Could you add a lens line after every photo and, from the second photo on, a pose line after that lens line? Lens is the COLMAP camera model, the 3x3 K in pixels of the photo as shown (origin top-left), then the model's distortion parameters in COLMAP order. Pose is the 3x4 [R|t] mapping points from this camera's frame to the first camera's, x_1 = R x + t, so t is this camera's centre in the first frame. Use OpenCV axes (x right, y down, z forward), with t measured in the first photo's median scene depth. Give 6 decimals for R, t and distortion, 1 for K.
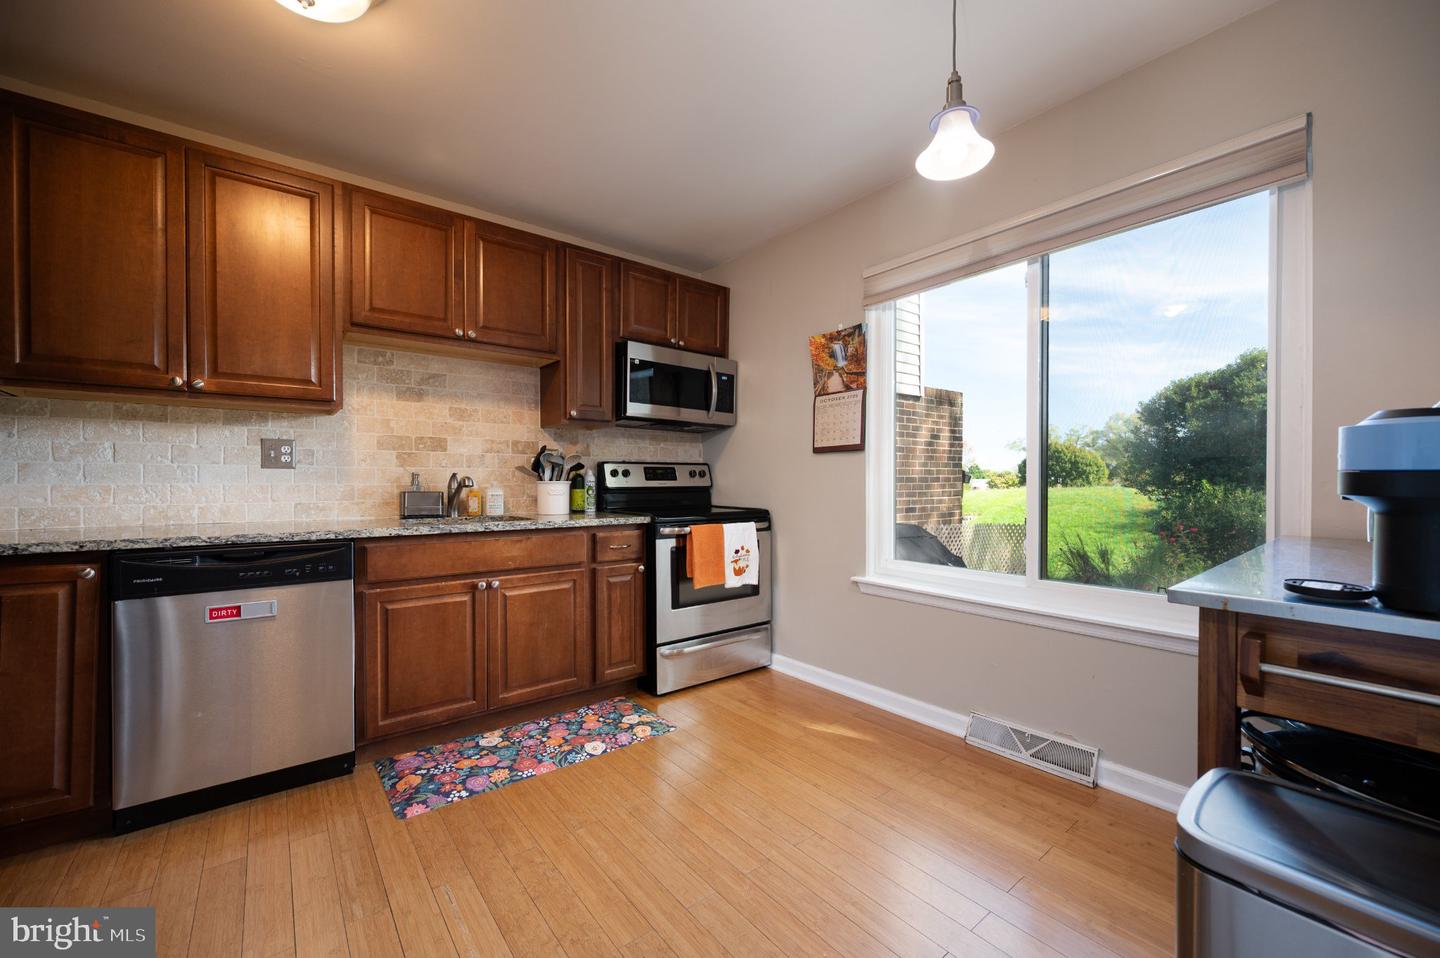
lens RADIAL K [[574.3, 0, 727.5], [0, 574.3, 484.7], [0, 0, 1]] dist [-0.002711, -0.000235]
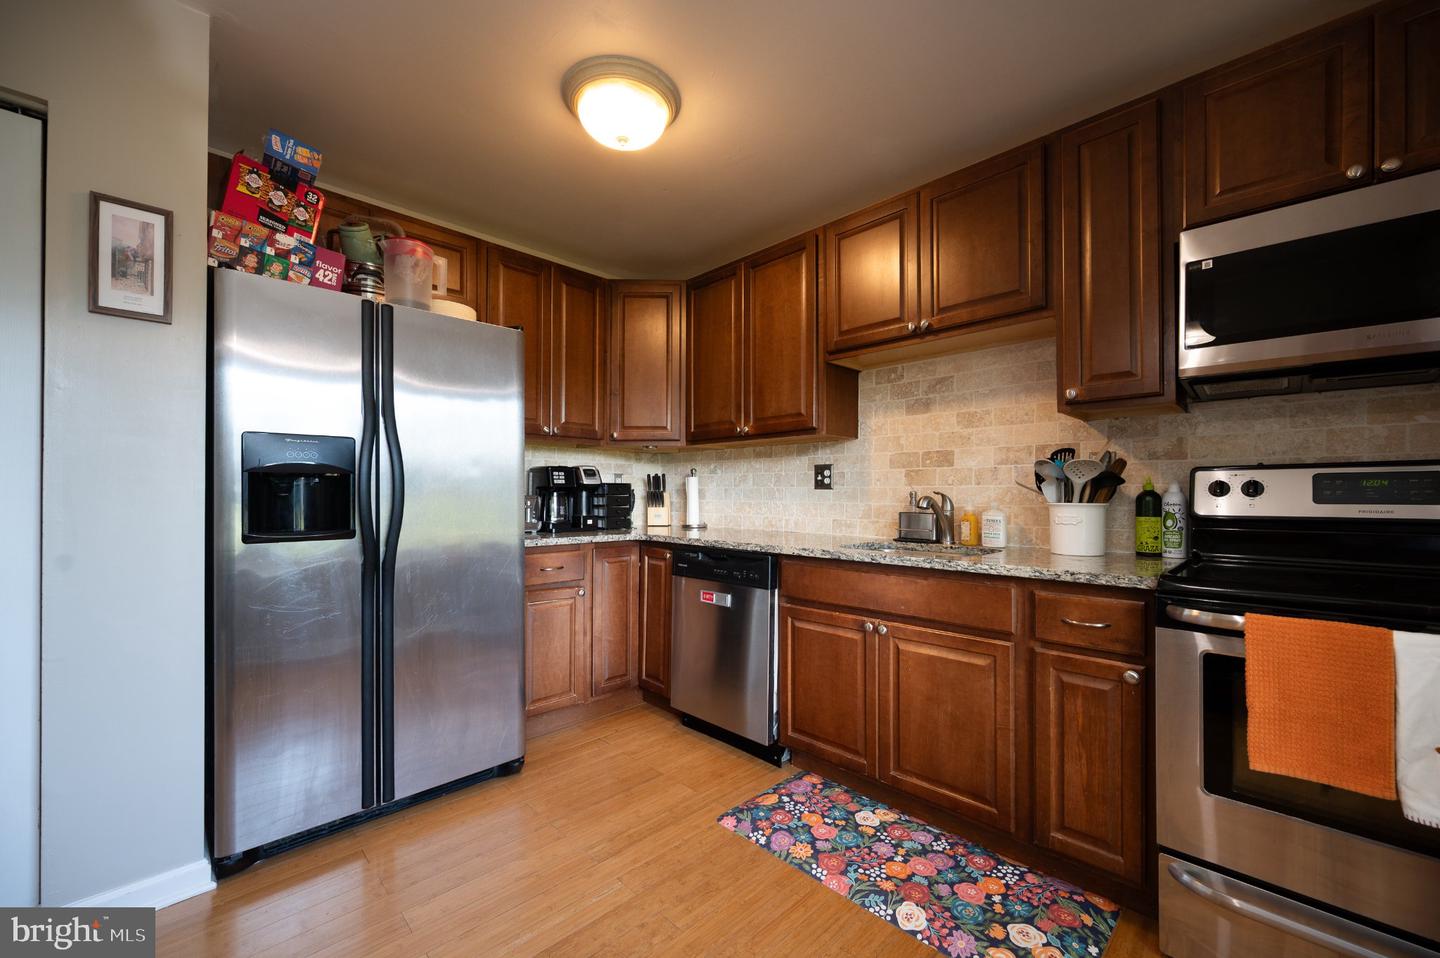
lens RADIAL K [[572.4, 0, 731.5], [0, 572.4, 492.7], [0, 0, 1]] dist [-0.000258, -0.000264]
pose [[0.104119, -0.003931, -0.994557, 0.338913], [-0.008116, 0.999956, -0.004802, -0.012898], [0.994532, 0.008572, 0.104083, 0.630107]]
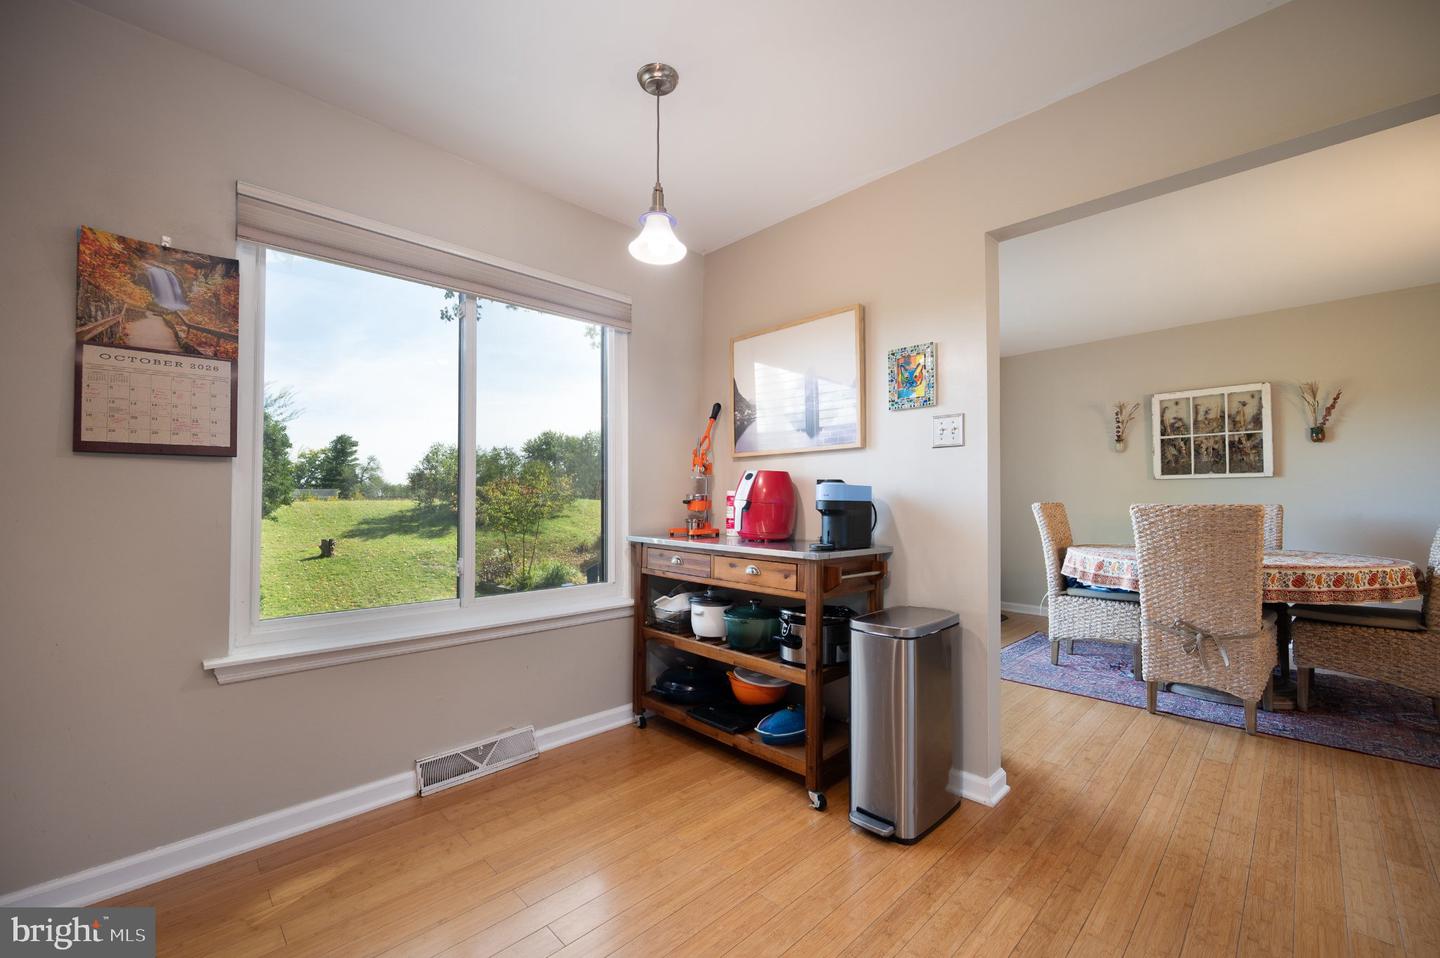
lens RADIAL K [[574.3, 0, 727.5], [0, 574.3, 484.7], [0, 0, 1]] dist [-0.002711, -0.000235]
pose [[-0.103615, 0.030287, 0.994156, -0.481801], [0.007019, 0.999534, -0.029719, -0.007073], [-0.994593, 0.003899, -0.103779, 0.549906]]
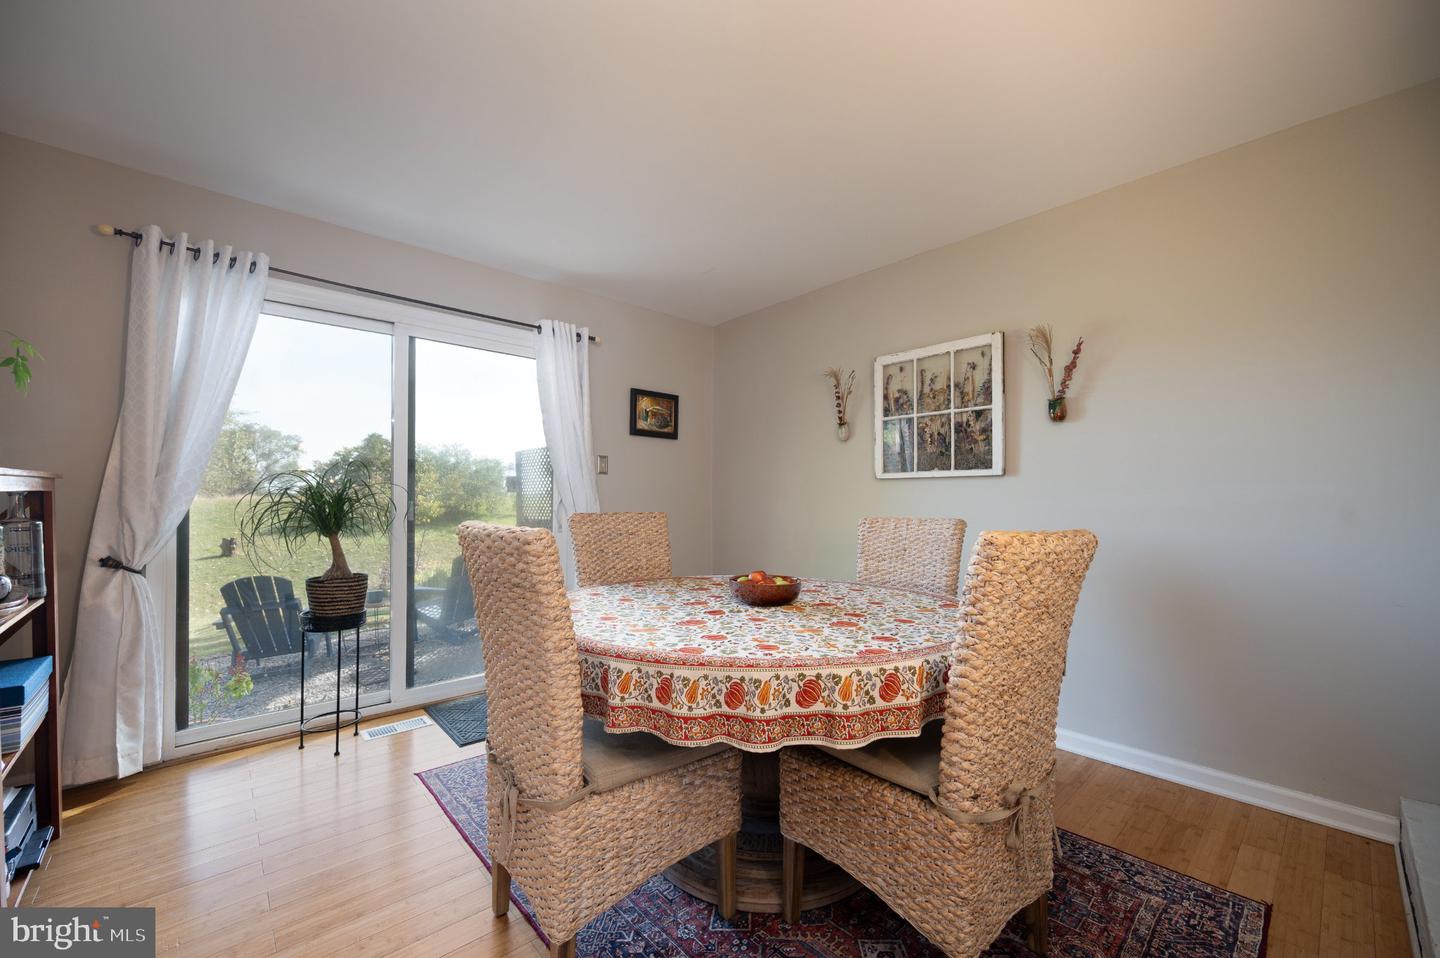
lens RADIAL K [[572.4, 0, 731.5], [0, 572.4, 492.7], [0, 0, 1]] dist [-0.000258, -0.000264]
pose [[-0.066745, 0.015786, 0.997645, -0.059646], [-0.002046, 0.999871, -0.015958, -0.016946], [-0.997768, -0.003106, -0.066704, -0.576501]]
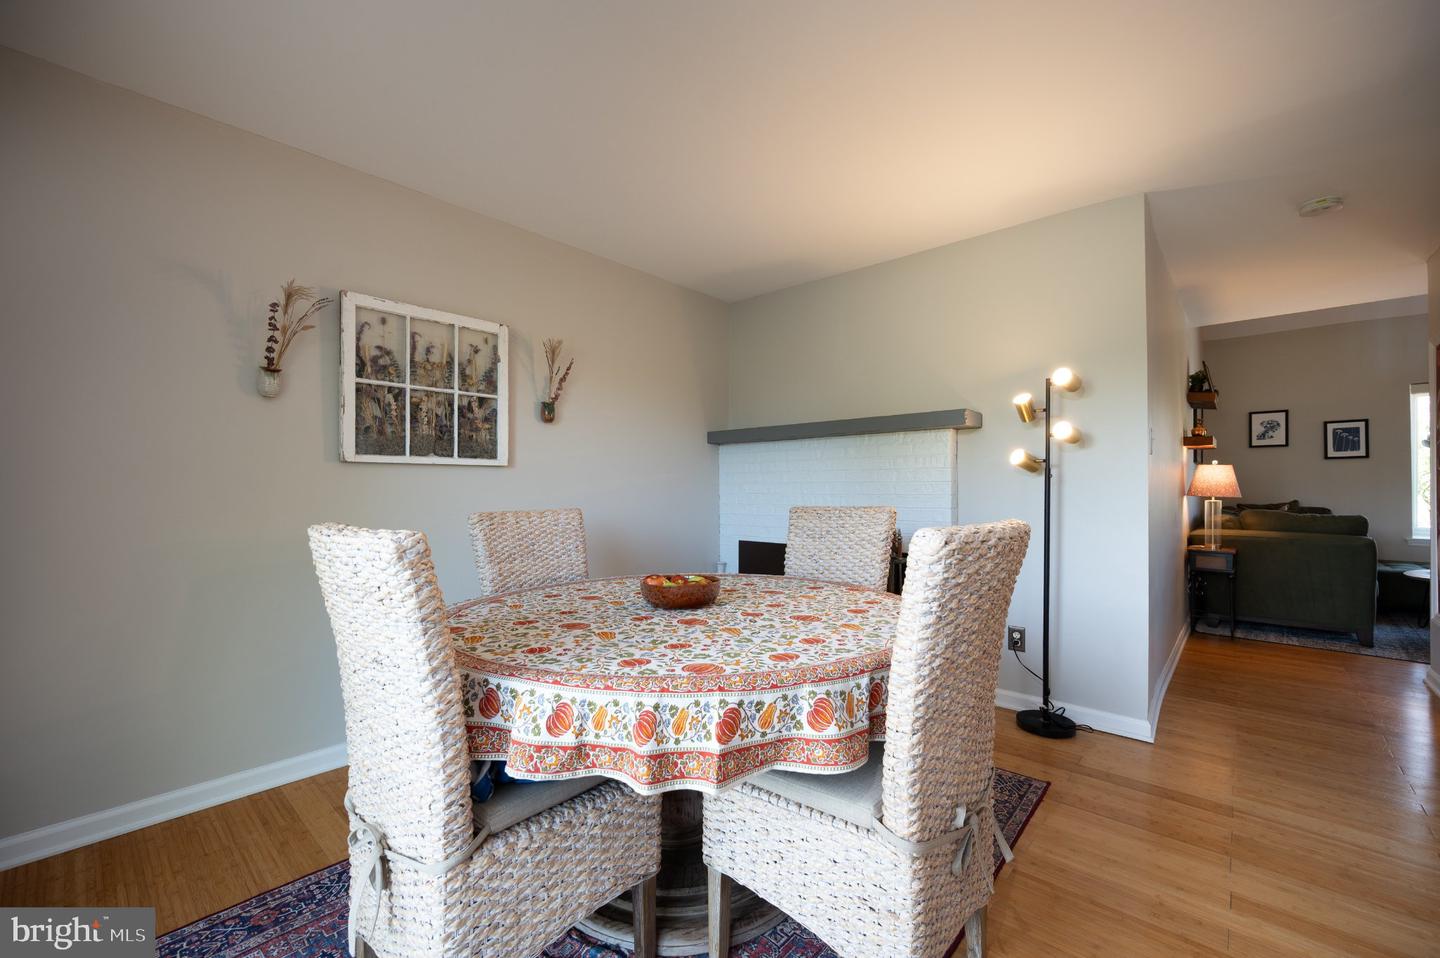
lens RADIAL K [[585.8, 0, 722.1], [0, 585.8, 488.4], [0, 0, 1]] dist [-0.000570, -0.000023]
pose [[-0.986568, 0.005174, -0.163272, 0.741708], [0.004531, 0.999980, 0.004307, -0.027639], [0.163291, 0.003509, -0.986572, 0.022272]]
